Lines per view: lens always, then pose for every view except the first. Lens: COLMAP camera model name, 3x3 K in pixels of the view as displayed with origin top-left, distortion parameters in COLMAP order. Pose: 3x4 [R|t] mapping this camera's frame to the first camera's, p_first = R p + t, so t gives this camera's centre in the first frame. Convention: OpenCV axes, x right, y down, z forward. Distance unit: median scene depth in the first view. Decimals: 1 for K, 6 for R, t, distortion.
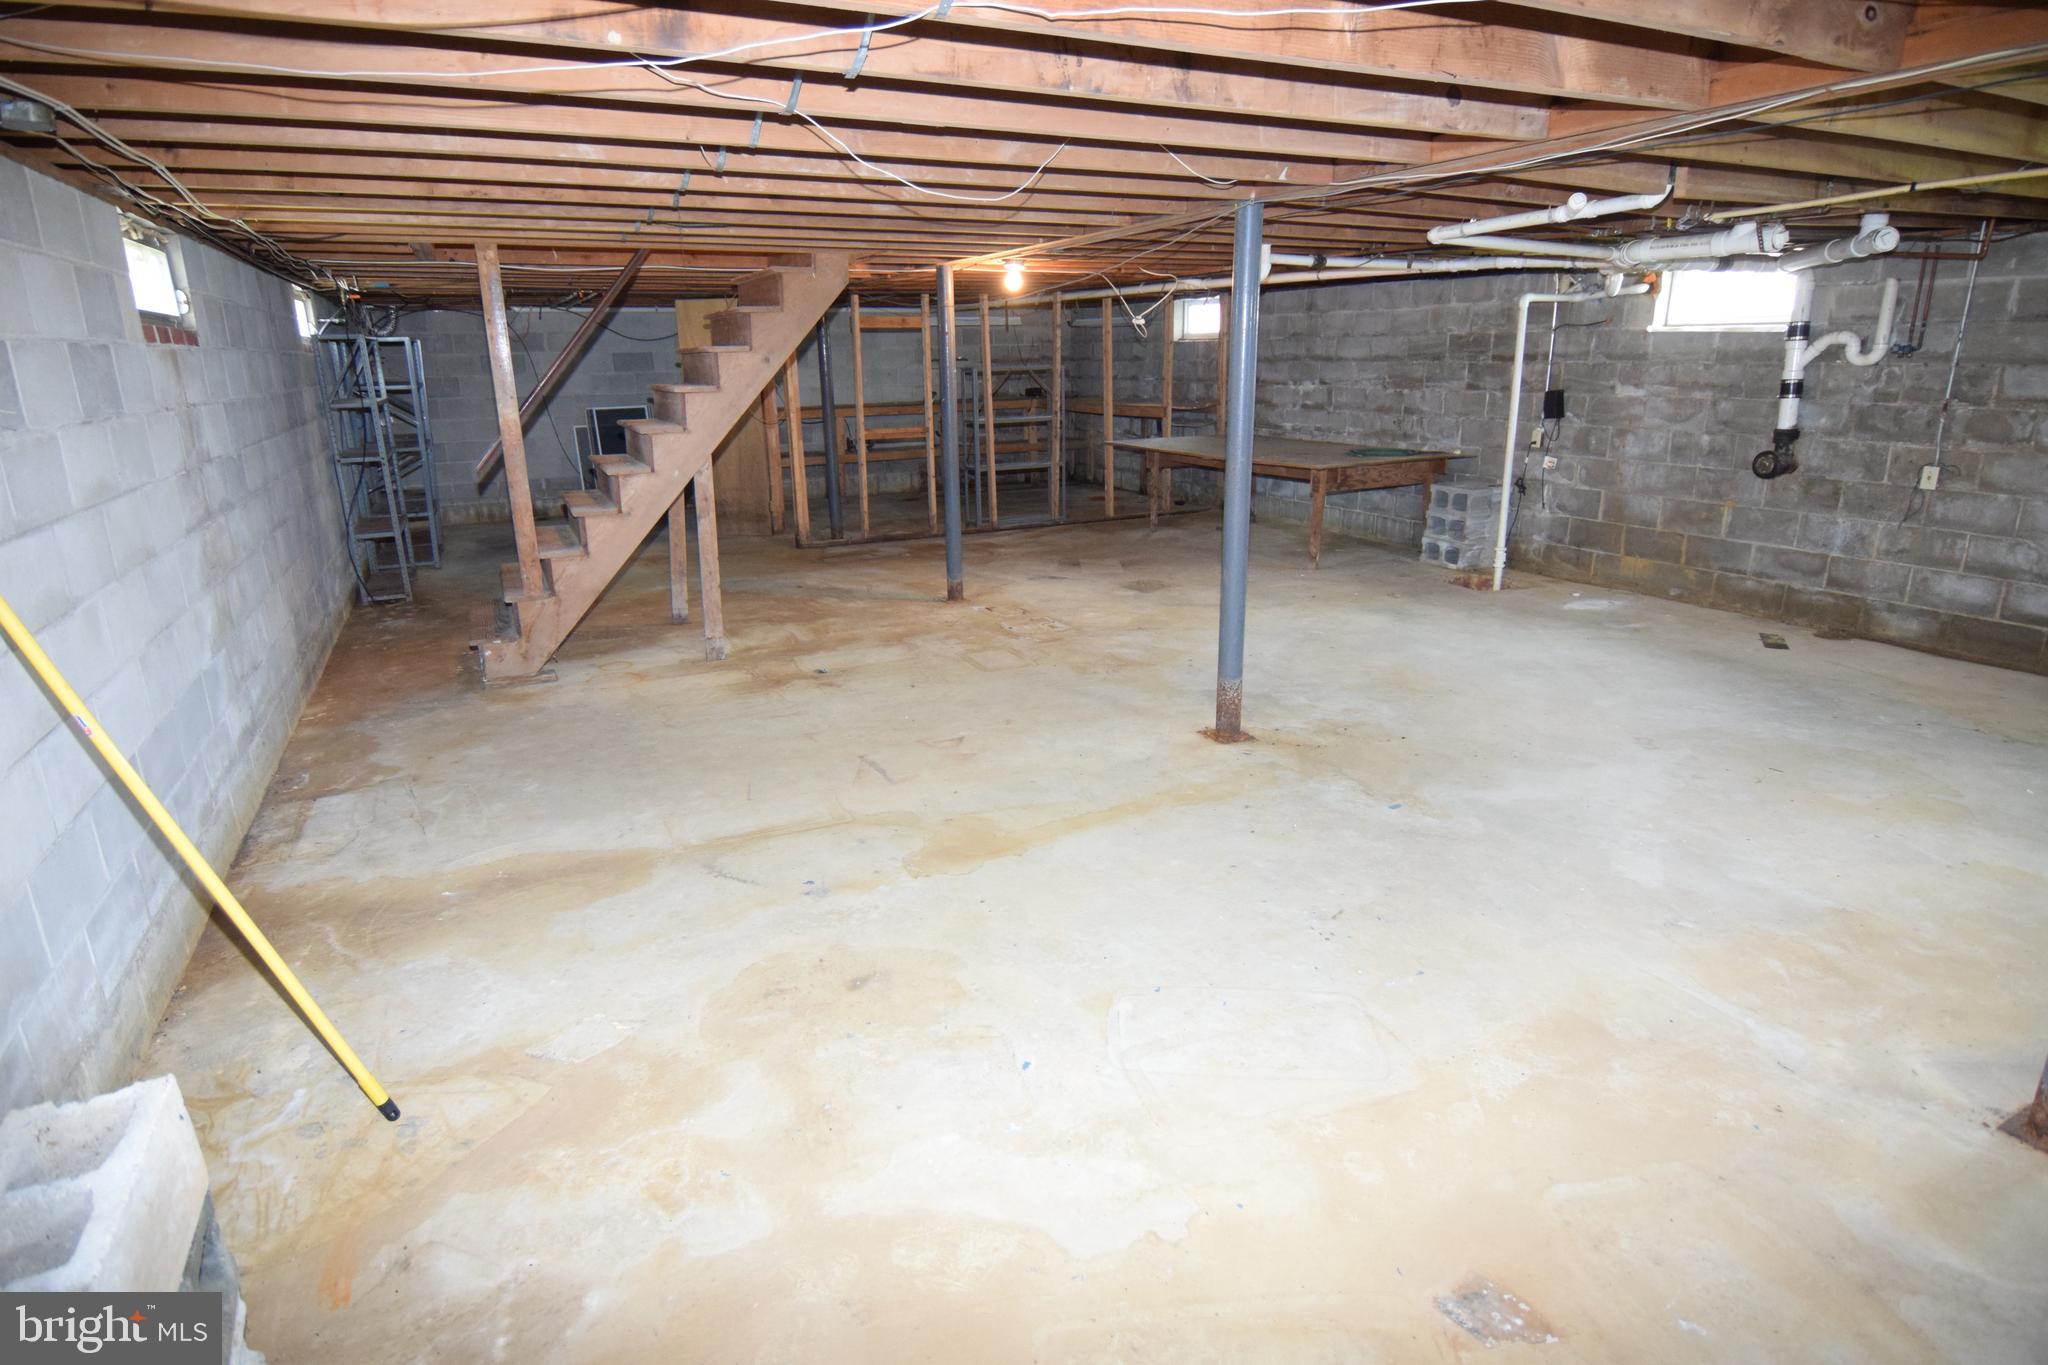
lens RADIAL K [[1089.6, 0, 1015.4], [0, 1089.6, 669.1], [0, 0, 1]] dist [0.004459, -0.017495]
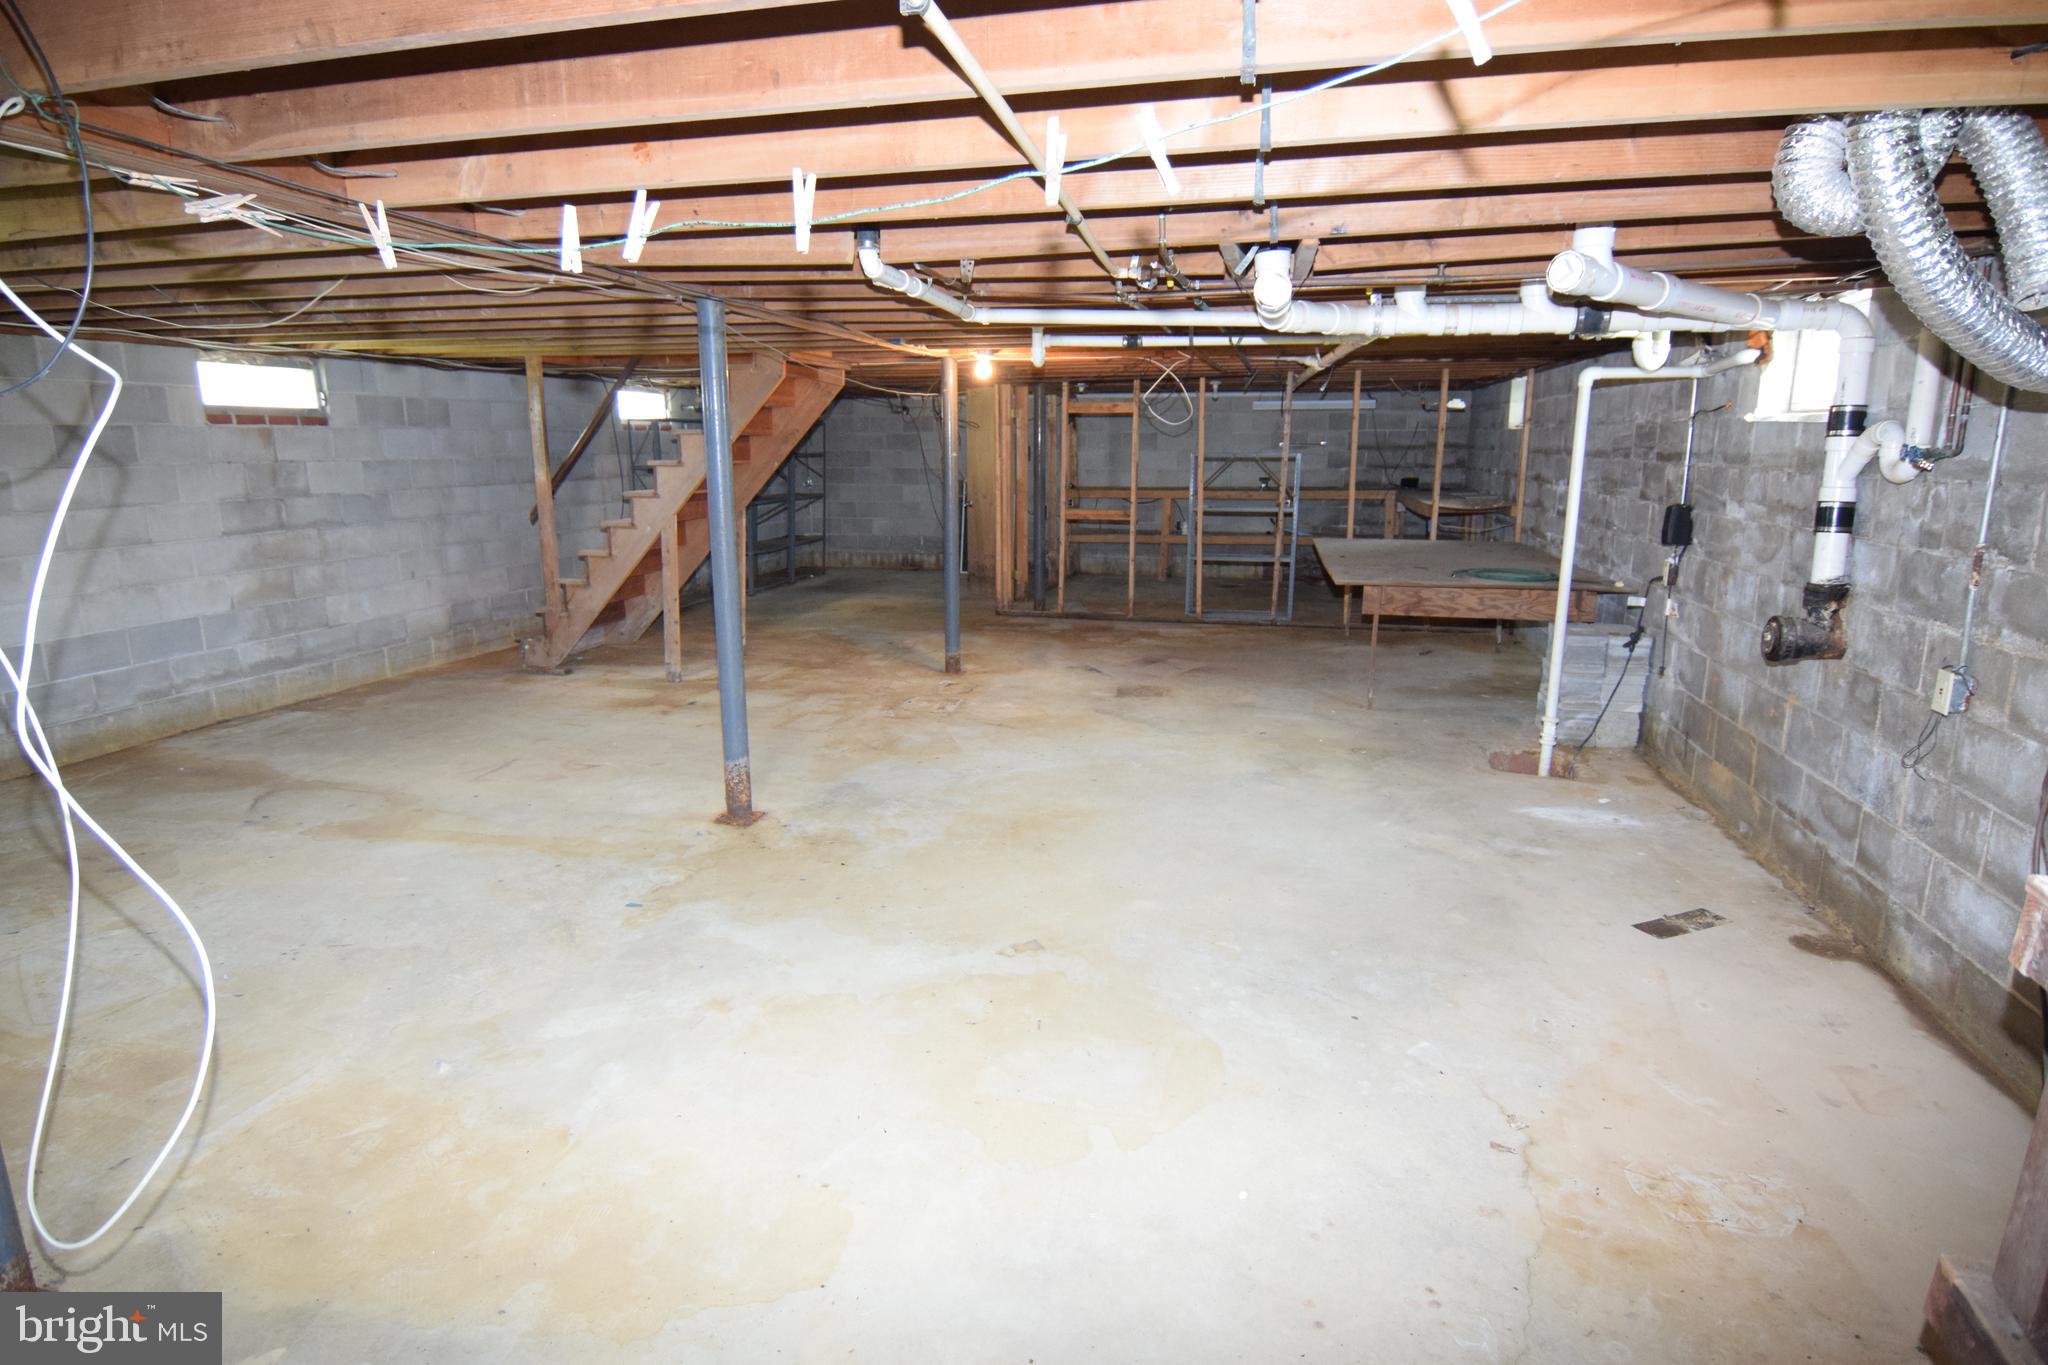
lens RADIAL K [[1089.6, 0, 1015.4], [0, 1089.6, 669.1], [0, 0, 1]] dist [0.004459, -0.017495]
pose [[0.764747, 0.147226, -0.627285, 0.820925], [-0.190169, 0.981750, -0.001423, -0.098889], [0.615627, 0.120378, 0.778789, 0.298108]]
